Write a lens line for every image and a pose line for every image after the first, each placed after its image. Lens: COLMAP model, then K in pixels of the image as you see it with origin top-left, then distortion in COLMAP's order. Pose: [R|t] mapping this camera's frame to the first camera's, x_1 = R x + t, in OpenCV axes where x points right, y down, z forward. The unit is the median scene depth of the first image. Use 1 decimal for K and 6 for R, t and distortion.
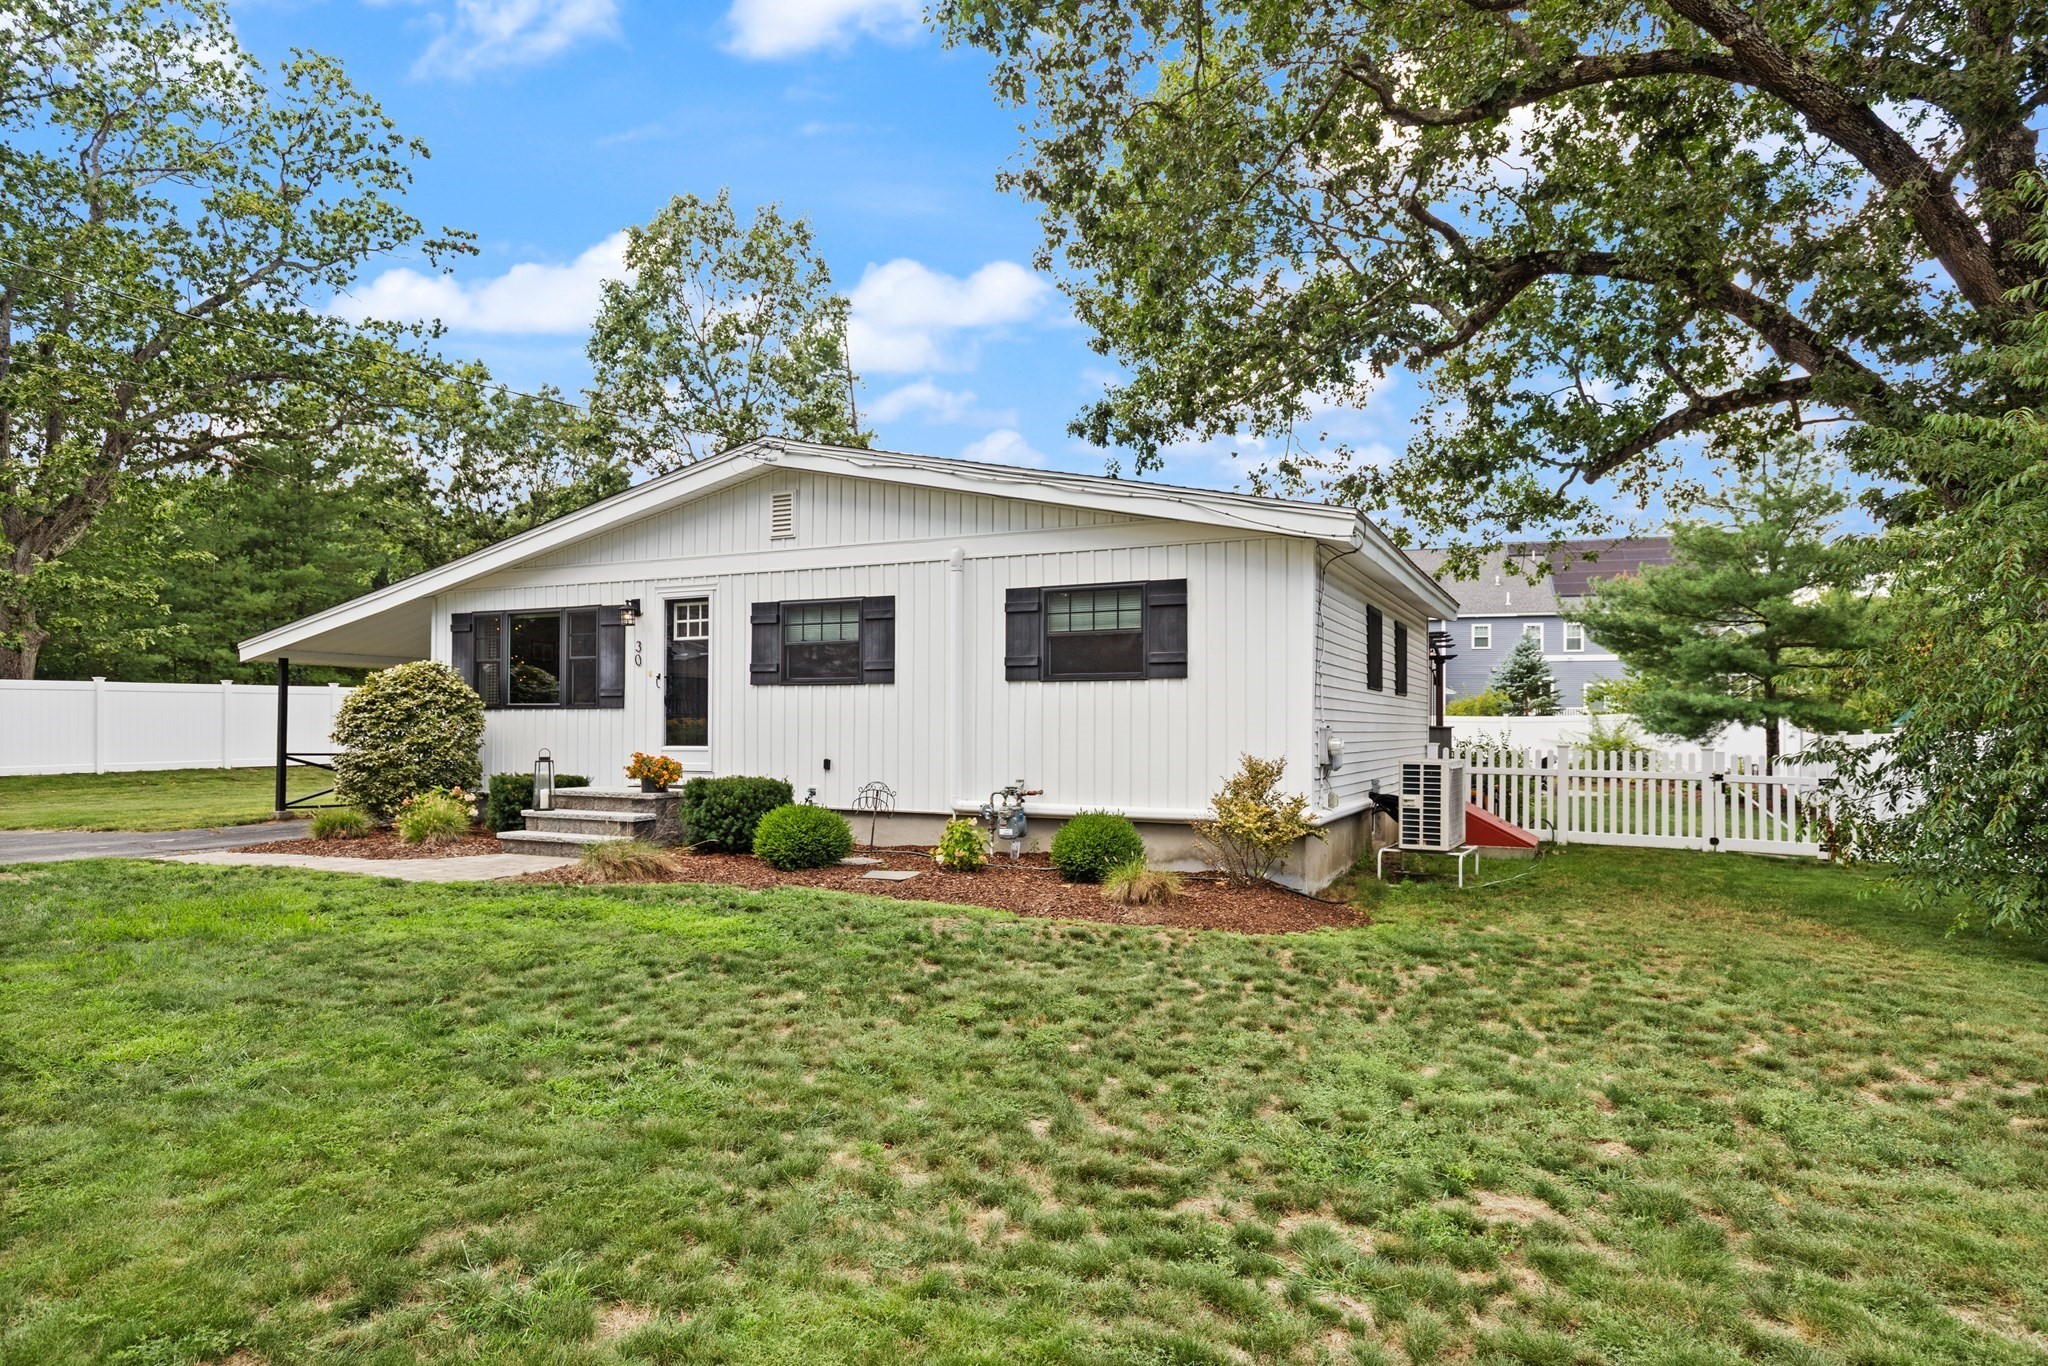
lens RADIAL K [[1197.7, 0, 1072.8], [0, 1197.7, 692.6], [0, 0, 1]] dist [0.002117, 0.000369]
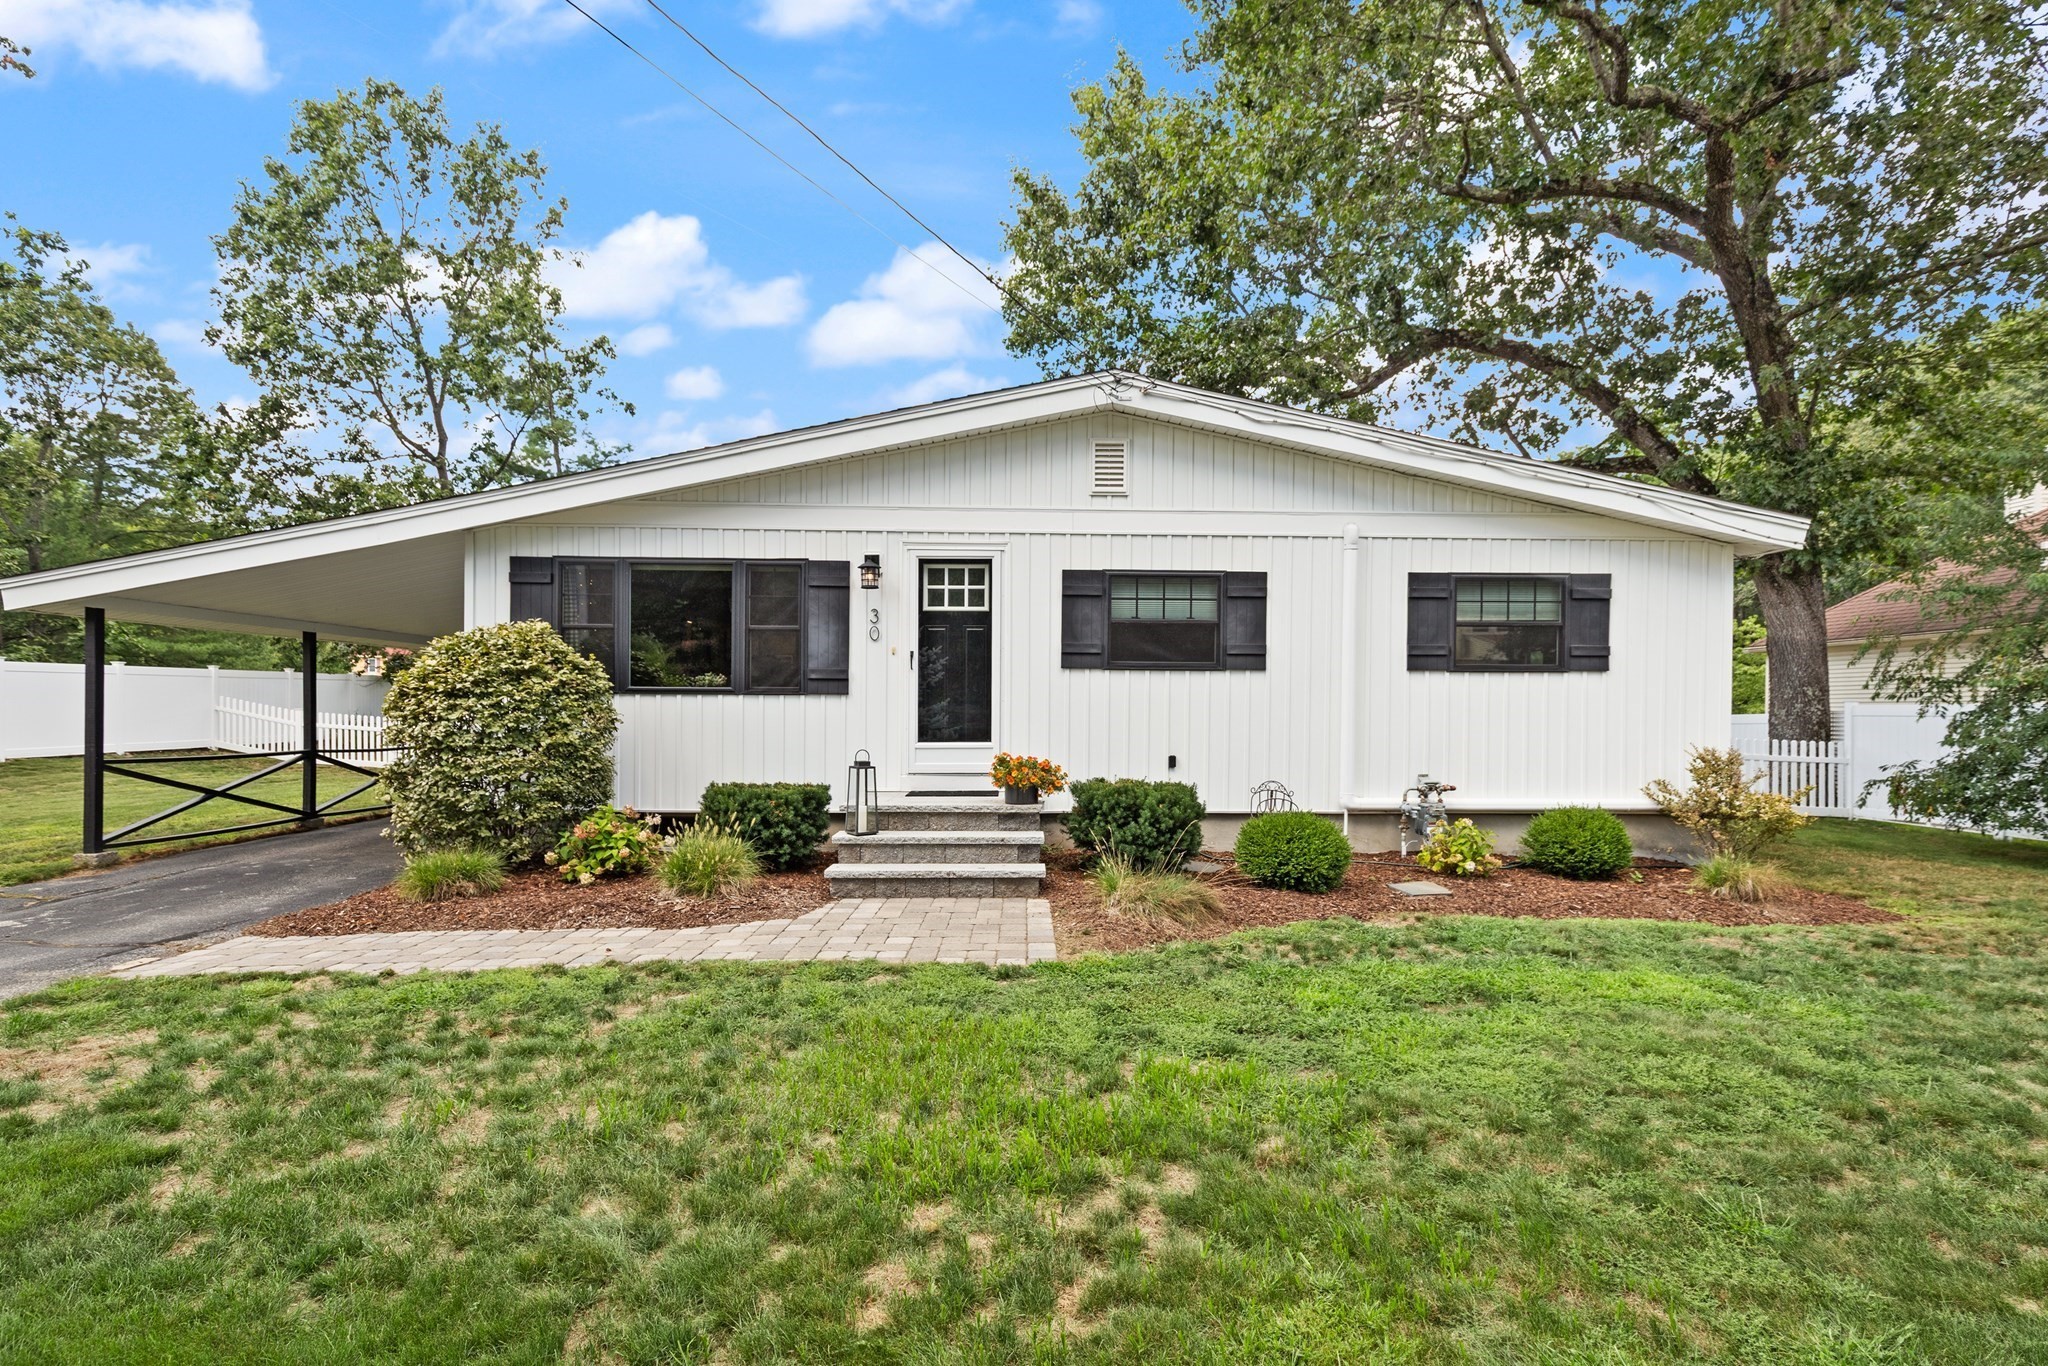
lens RADIAL K [[971.0, 0, 1026.3], [0, 971.0, 706.1], [0, 0, 1]] dist [0.002880, 0.000003]
pose [[0.878784, 0.002182, 0.477215, -0.612922], [-0.014248, 0.999664, 0.021665, 0.005537], [-0.477007, -0.025838, 0.878520, 0.418619]]
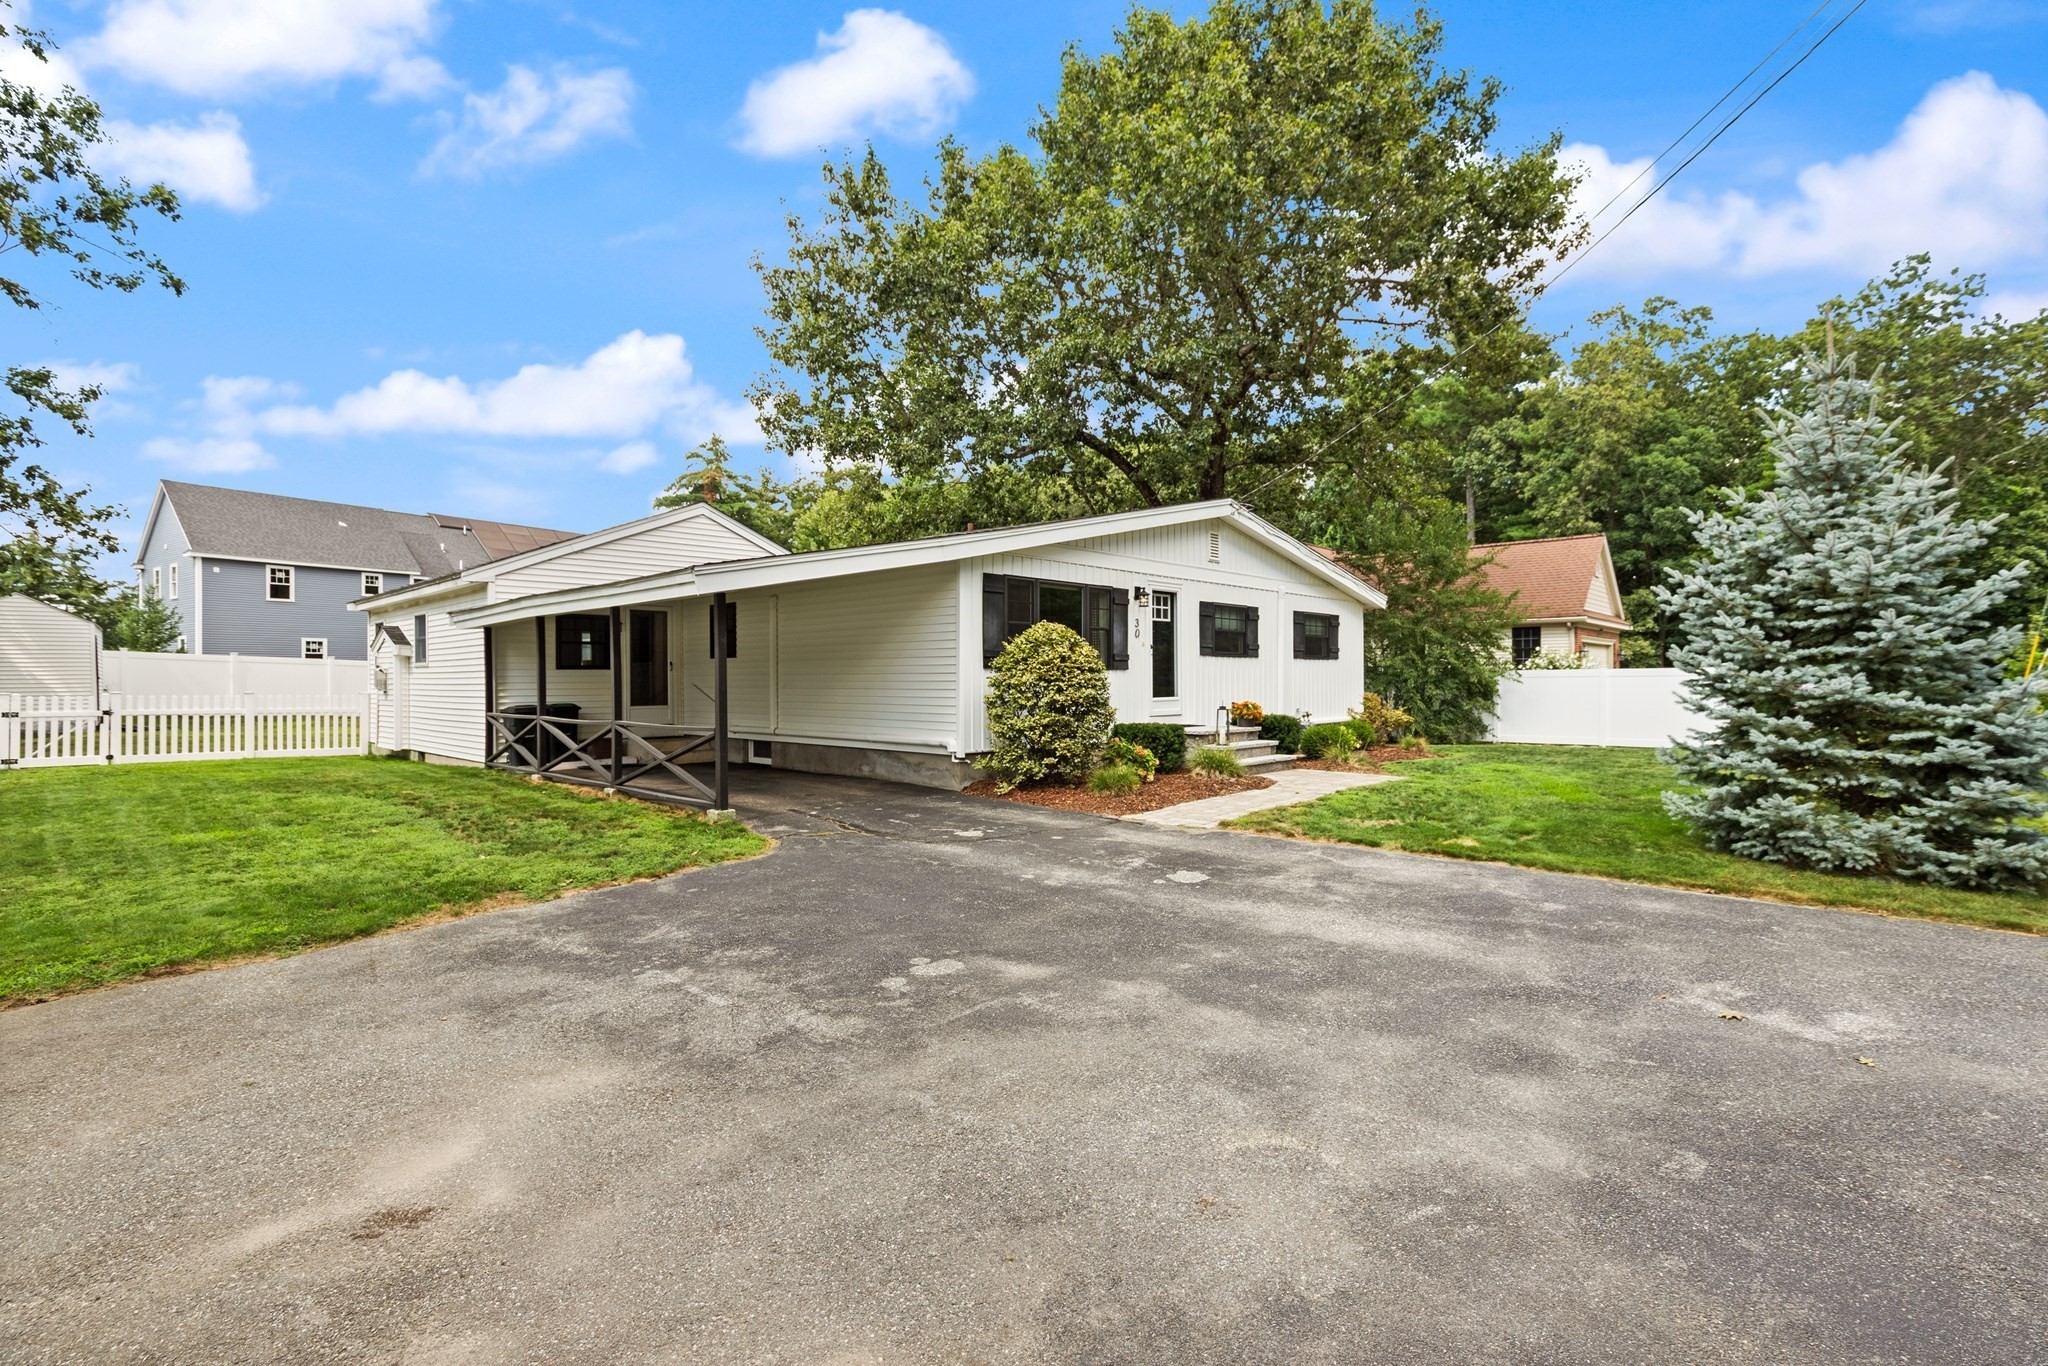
lens RADIAL K [[964.3, 0, 1024.0], [0, 964.3, 683.0], [0, 0, 1]] dist [0.001191, 0.000031]
pose [[0.297129, -0.008326, 0.954801, -1.507360], [-0.024804, 0.999557, 0.016435, 0.014827], [-0.954515, -0.028566, 0.296791, 0.850041]]
